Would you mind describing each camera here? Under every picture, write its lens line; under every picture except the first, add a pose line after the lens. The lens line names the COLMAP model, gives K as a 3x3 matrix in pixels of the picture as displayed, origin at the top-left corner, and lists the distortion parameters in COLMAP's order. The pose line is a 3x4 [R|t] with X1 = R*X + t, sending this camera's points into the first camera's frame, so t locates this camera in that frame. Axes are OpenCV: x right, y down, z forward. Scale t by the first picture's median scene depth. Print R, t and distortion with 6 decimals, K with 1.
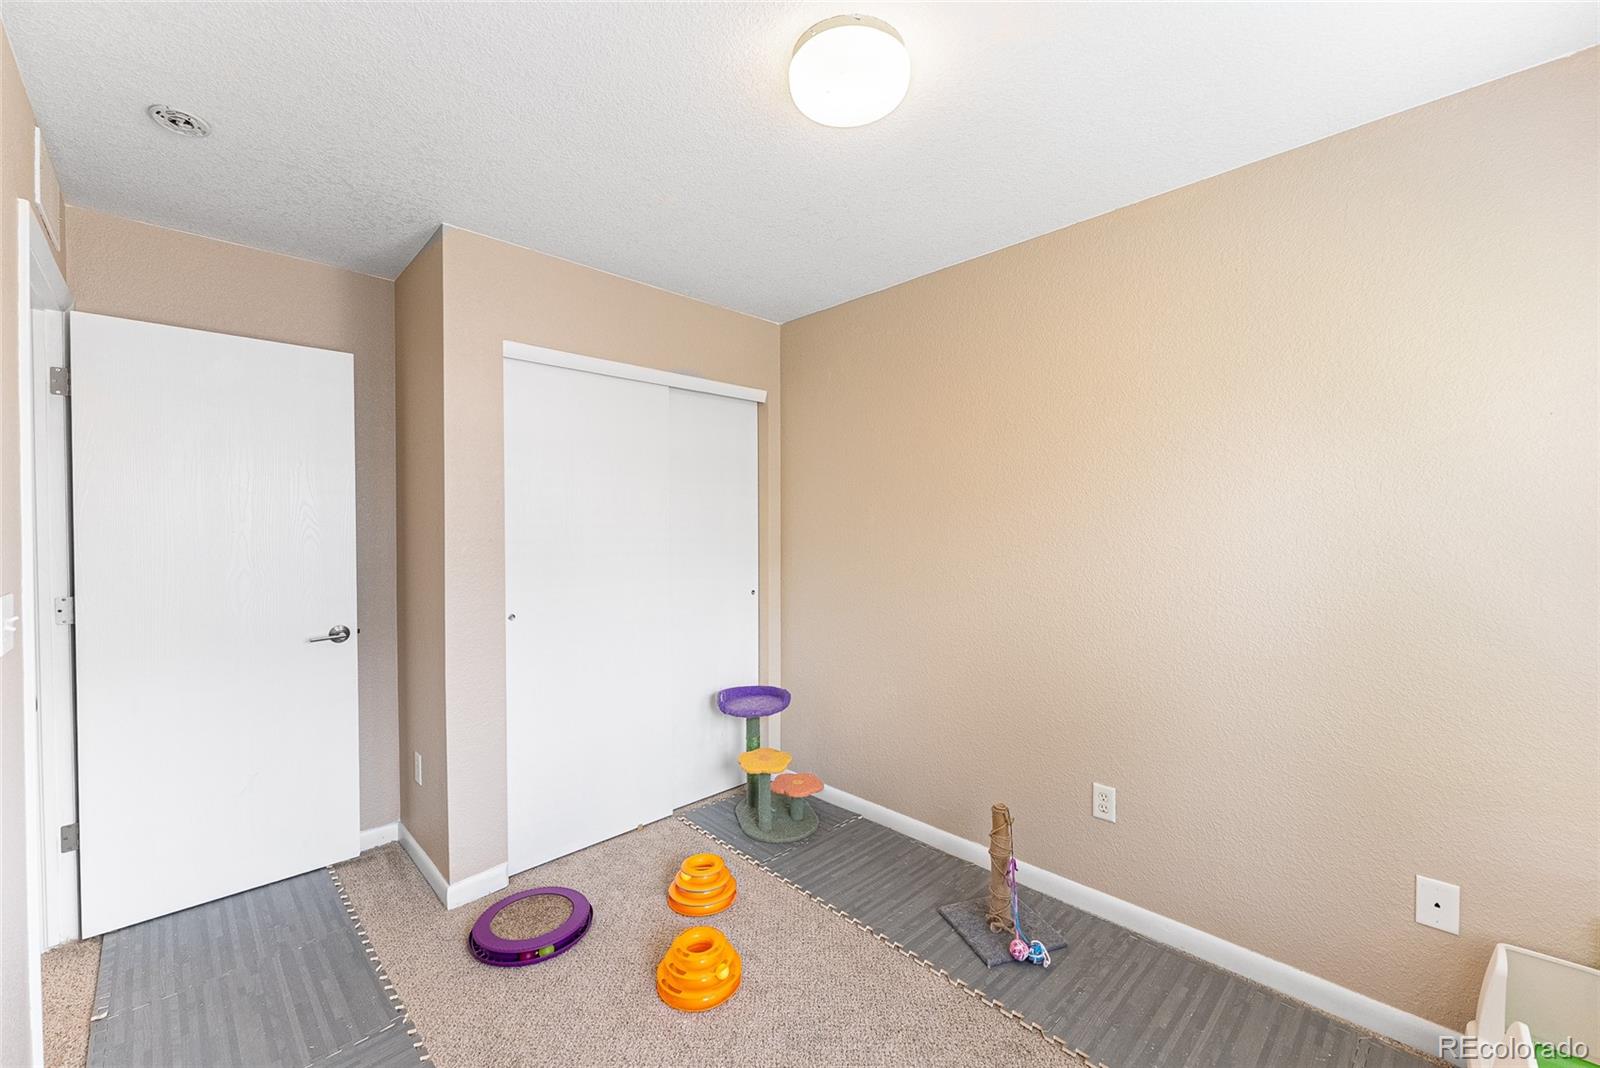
lens RADIAL K [[643.4, 0, 796.3], [0, 643.4, 529.4], [0, 0, 1]] dist [0.002743, -0.000356]
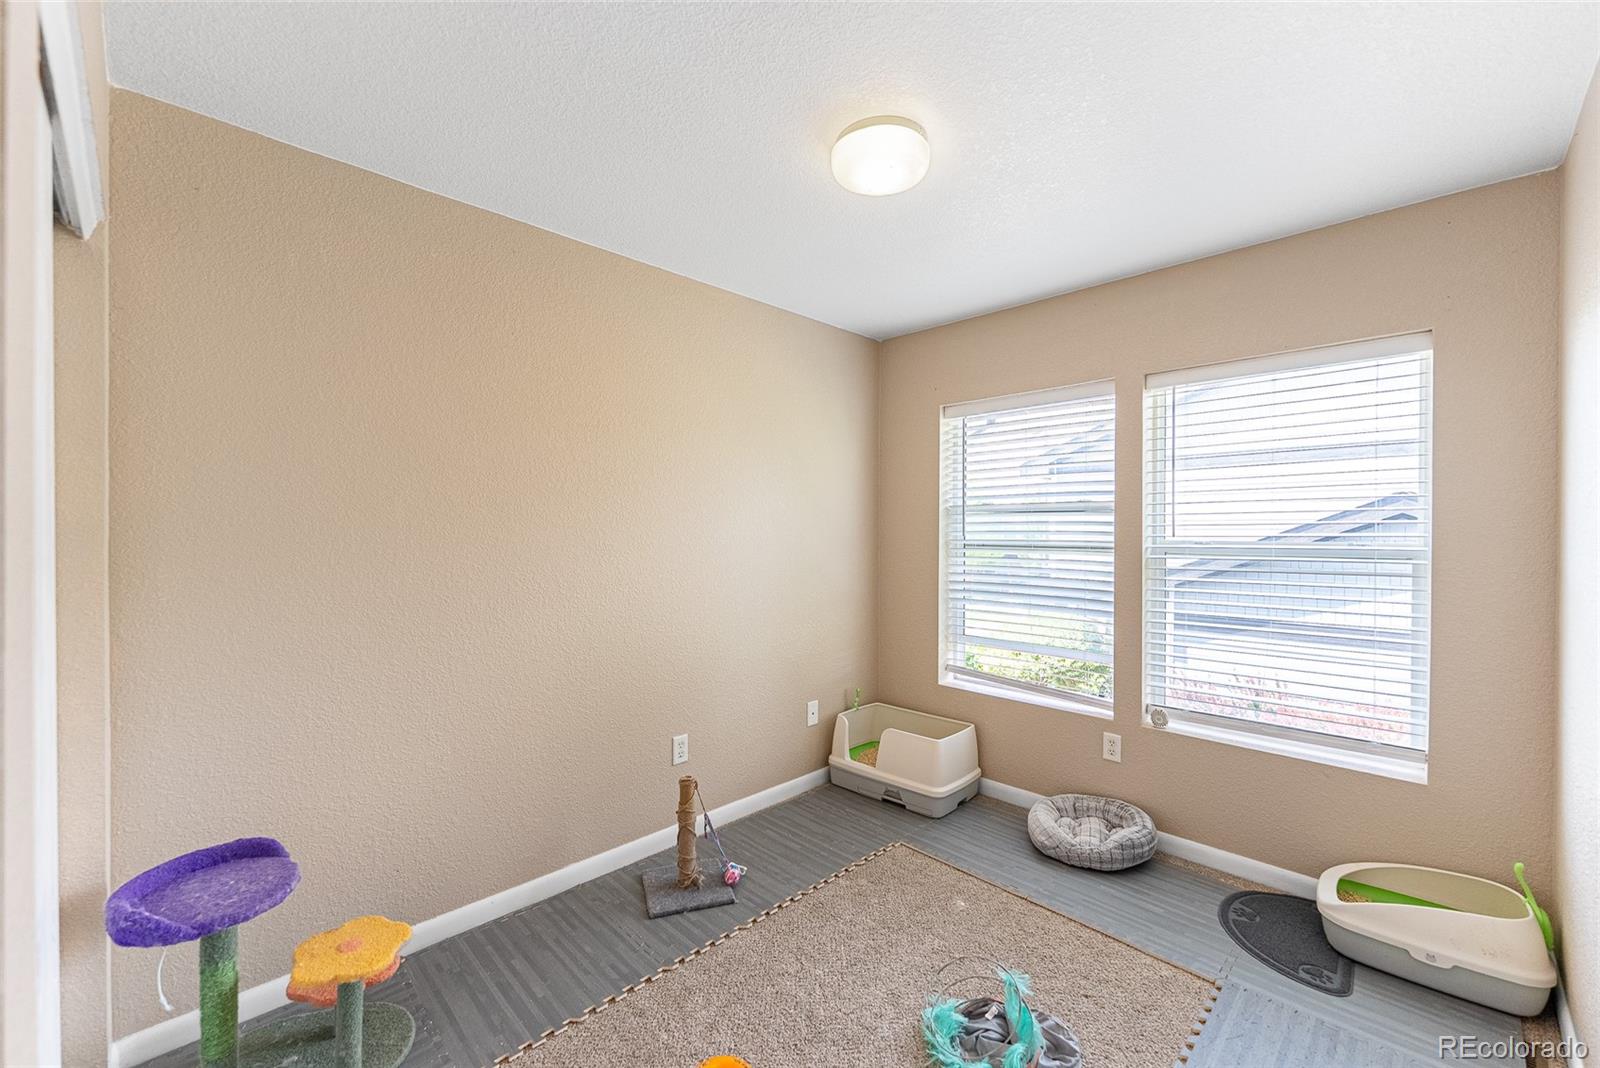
lens RADIAL K [[643.4, 0, 796.0], [0, 643.4, 532.4], [0, 0, 1]] dist [0.002743, -0.000356]
pose [[-0.006764, -0.006492, 0.999956, -0.809748], [0.002945, 0.999974, 0.006512, -0.001856], [-0.999973, 0.002989, -0.006744, 0.834520]]
